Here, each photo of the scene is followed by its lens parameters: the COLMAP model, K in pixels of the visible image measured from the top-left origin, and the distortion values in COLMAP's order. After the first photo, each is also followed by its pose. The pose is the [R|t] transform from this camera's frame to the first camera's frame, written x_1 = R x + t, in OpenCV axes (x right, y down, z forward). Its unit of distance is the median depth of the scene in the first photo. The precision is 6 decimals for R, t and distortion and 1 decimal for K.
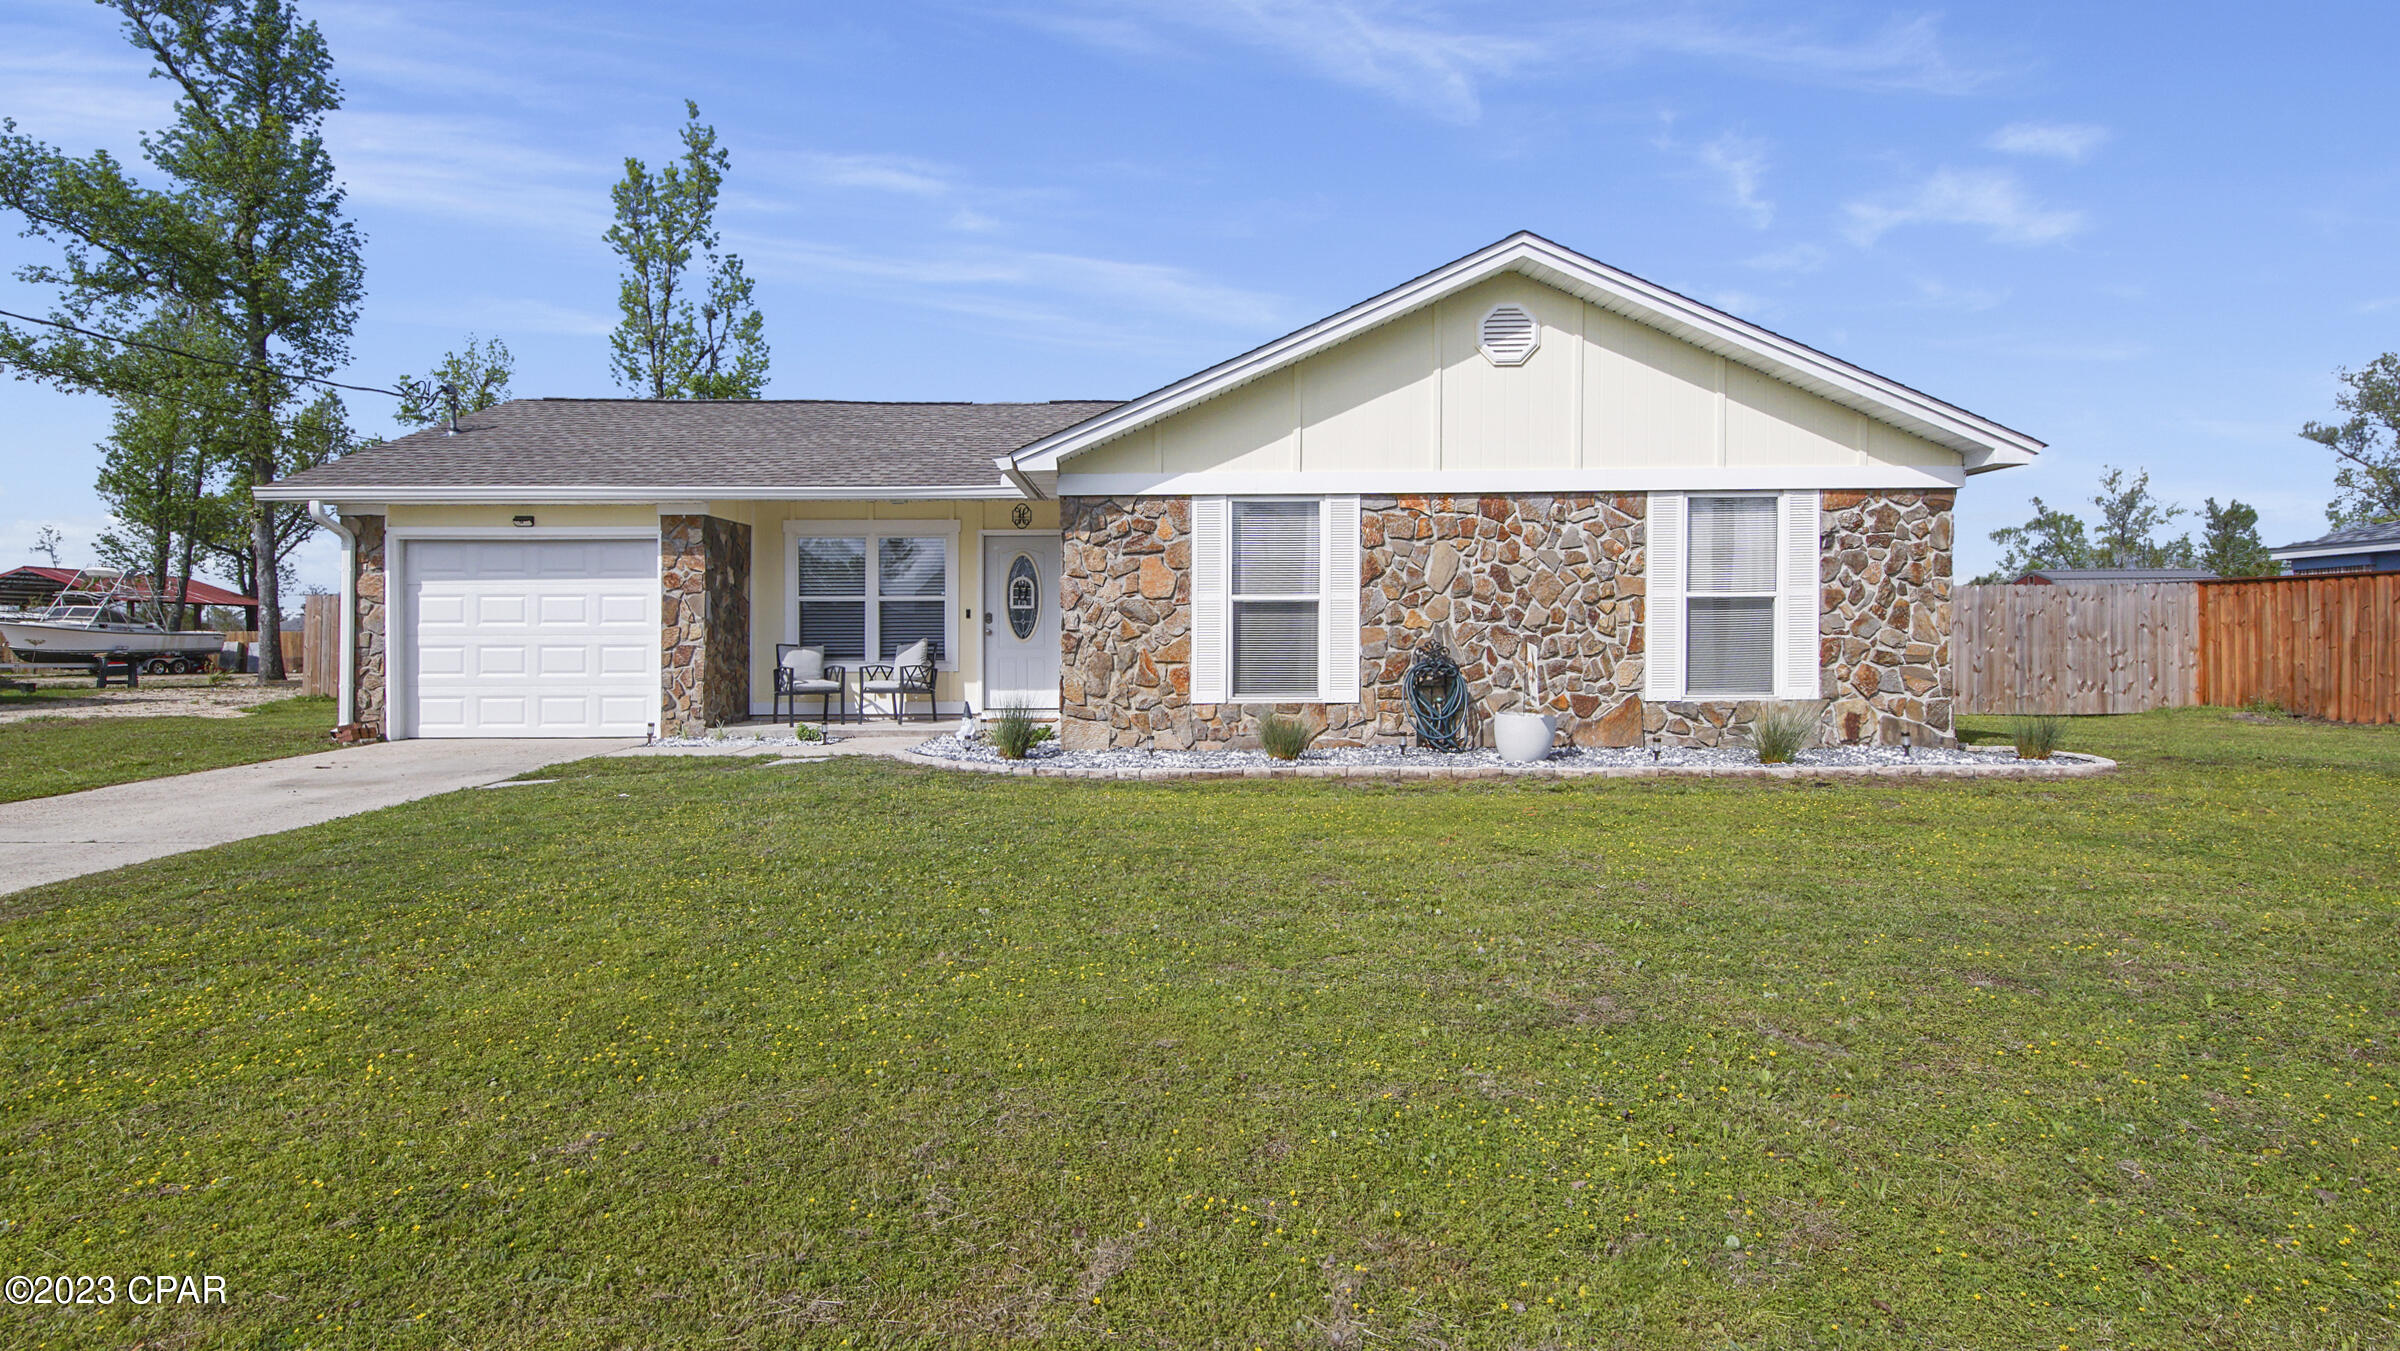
lens RADIAL K [[1092.3, 0, 1200.0], [0, 1092.3, 675.5], [0, 0, 1]] dist [0.030940, -0.018060]
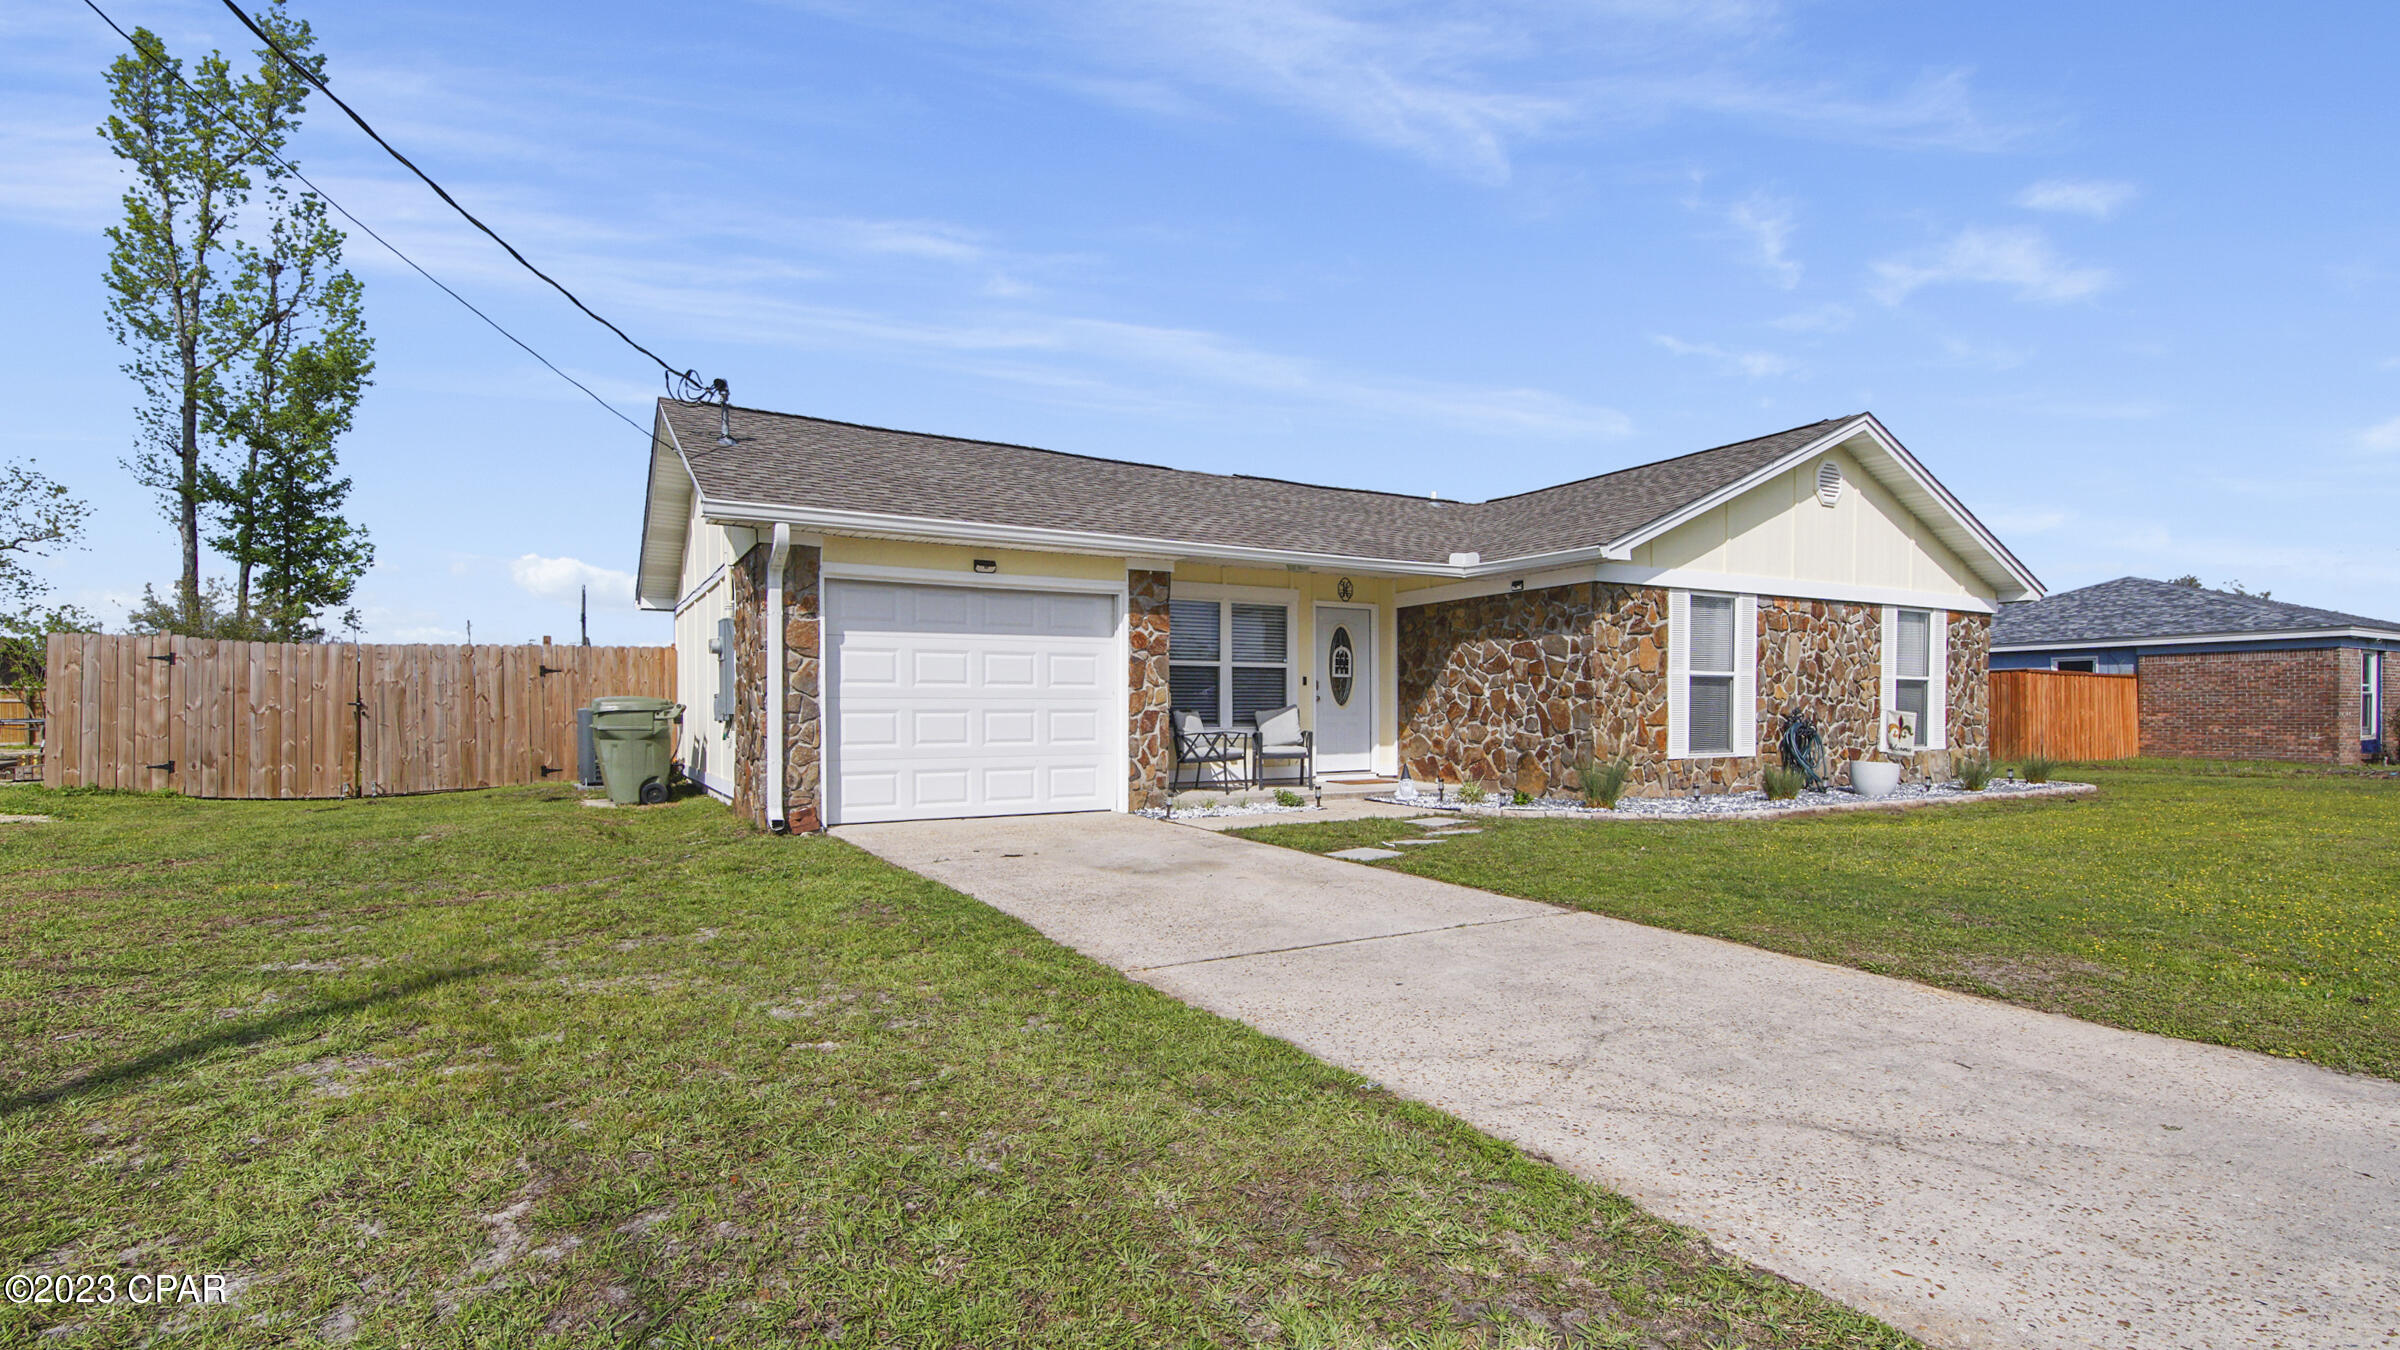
lens RADIAL K [[1074.0, 0, 1208.6], [0, 1074.0, 736.7], [0, 0, 1]] dist [0.026705, -0.015672]
pose [[0.866218, -0.008474, 0.499594, -1.041667], [0.012928, 0.999902, -0.005454, 0.000388], [-0.499498, 0.011183, 0.866243, 0.221181]]
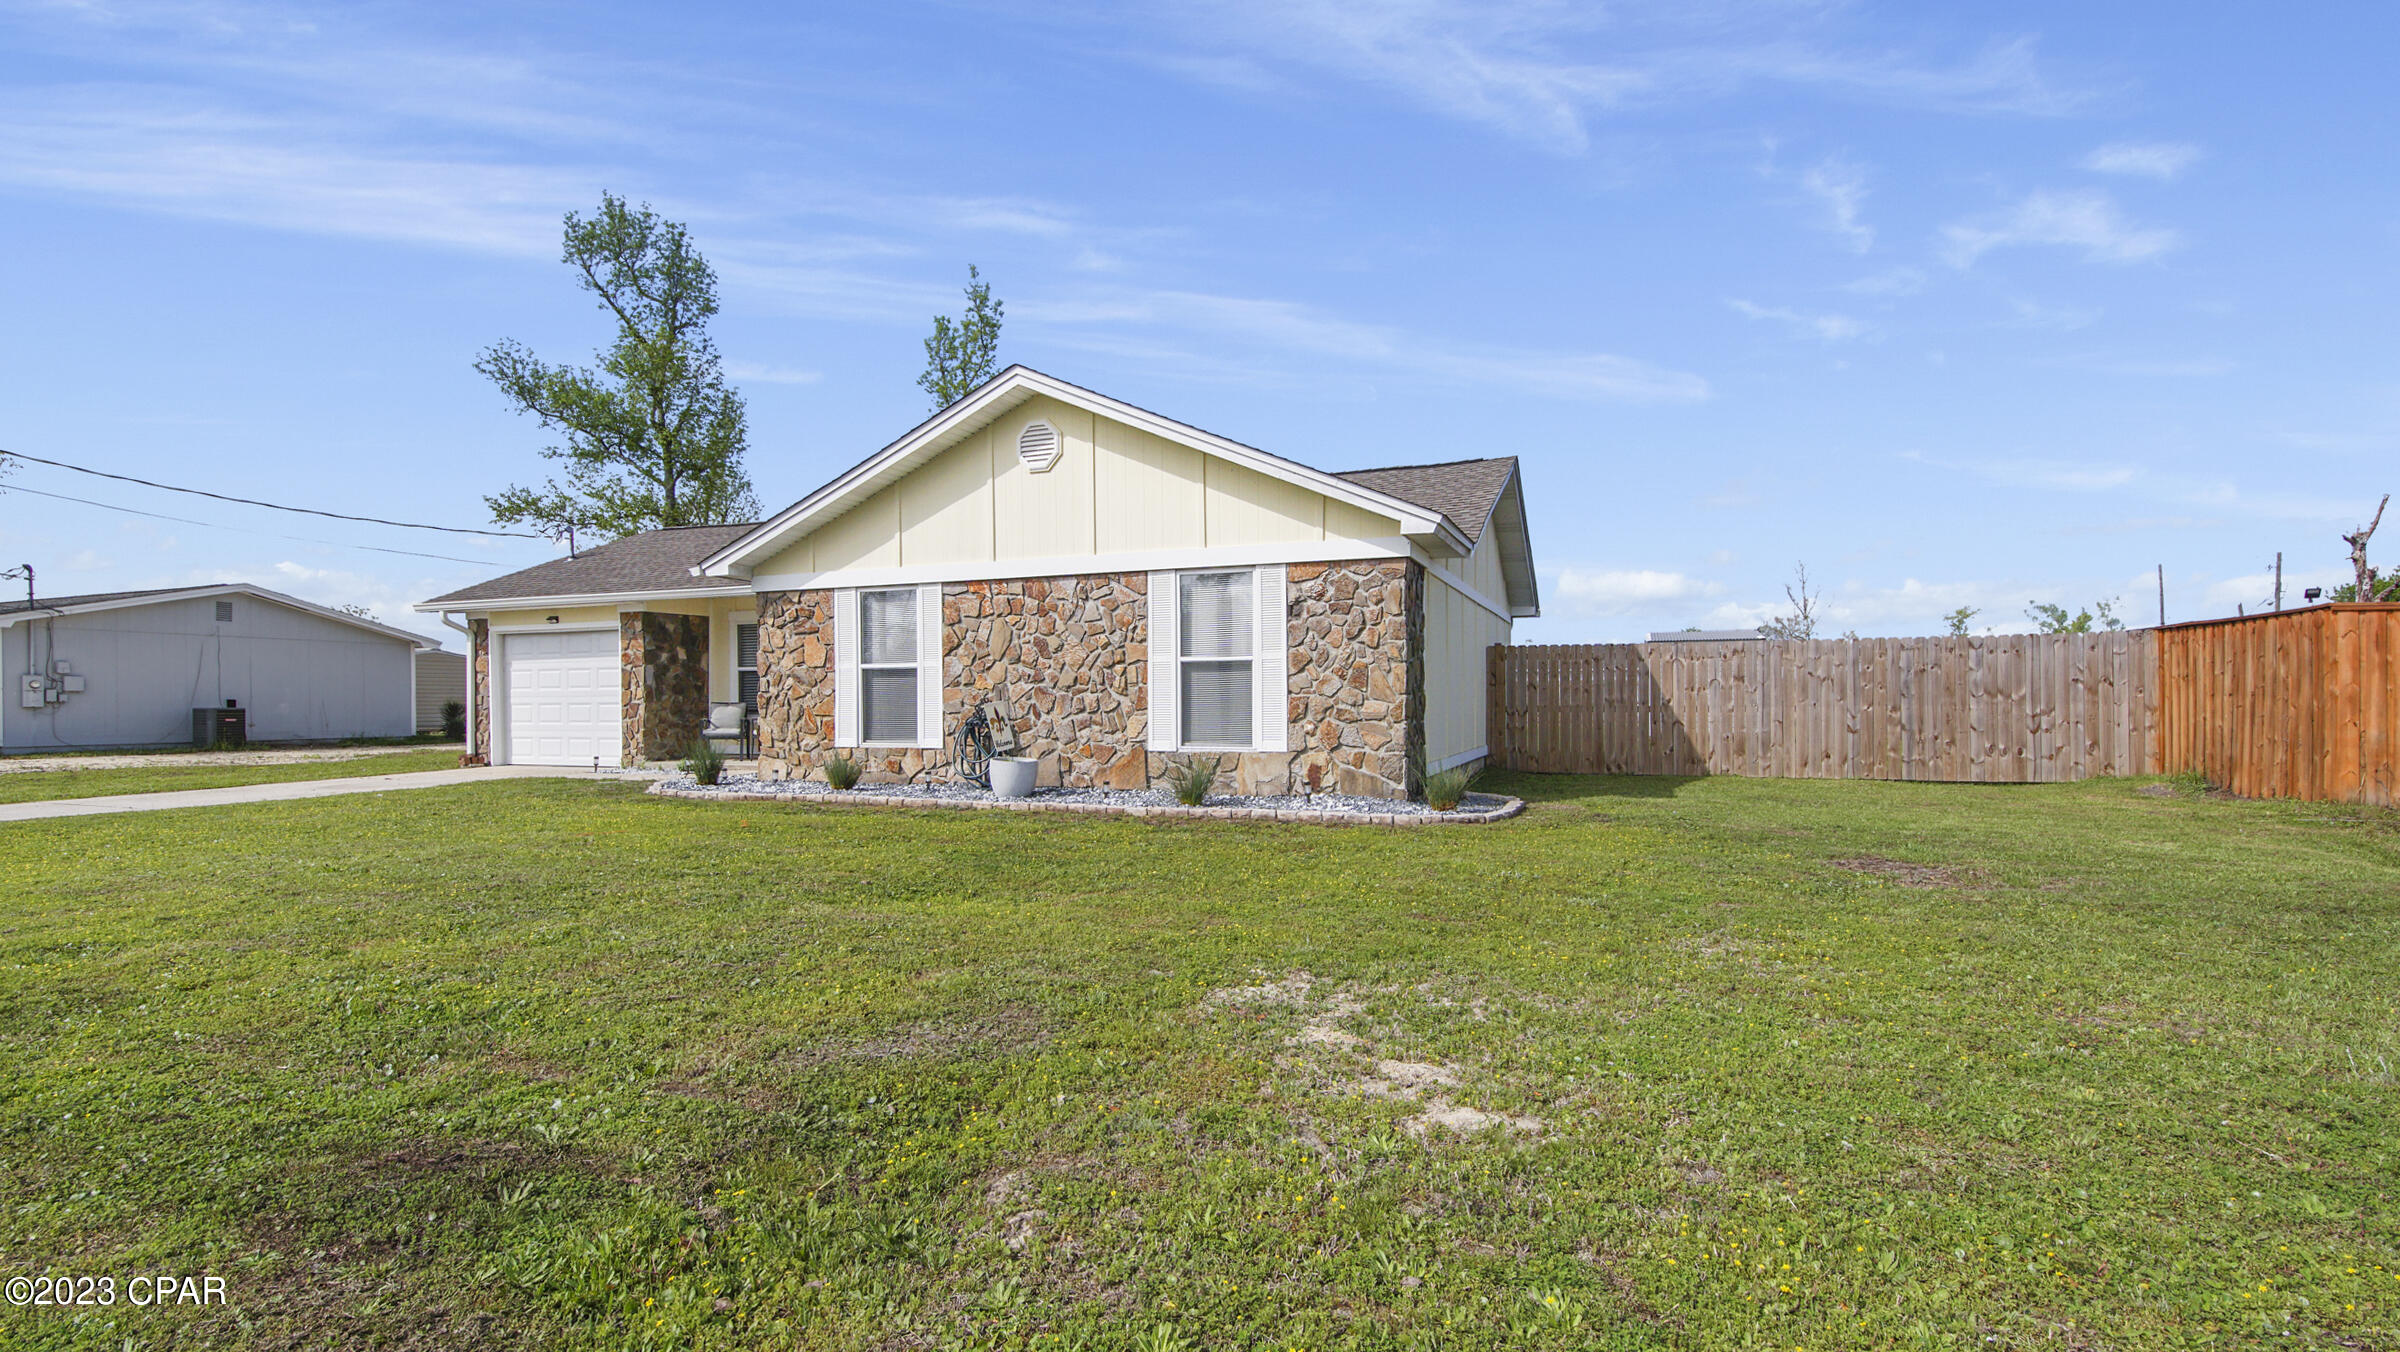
lens RADIAL K [[1038.6, 0, 1251.9], [0, 1038.6, 744.5], [0, 0, 1]] dist [0.020113, -0.014887]
pose [[0.940375, 0.013447, -0.339872, 0.882105], [-0.009618, 0.999870, 0.012948, 0.000899], [0.340002, -0.008907, 0.940382, -0.001891]]
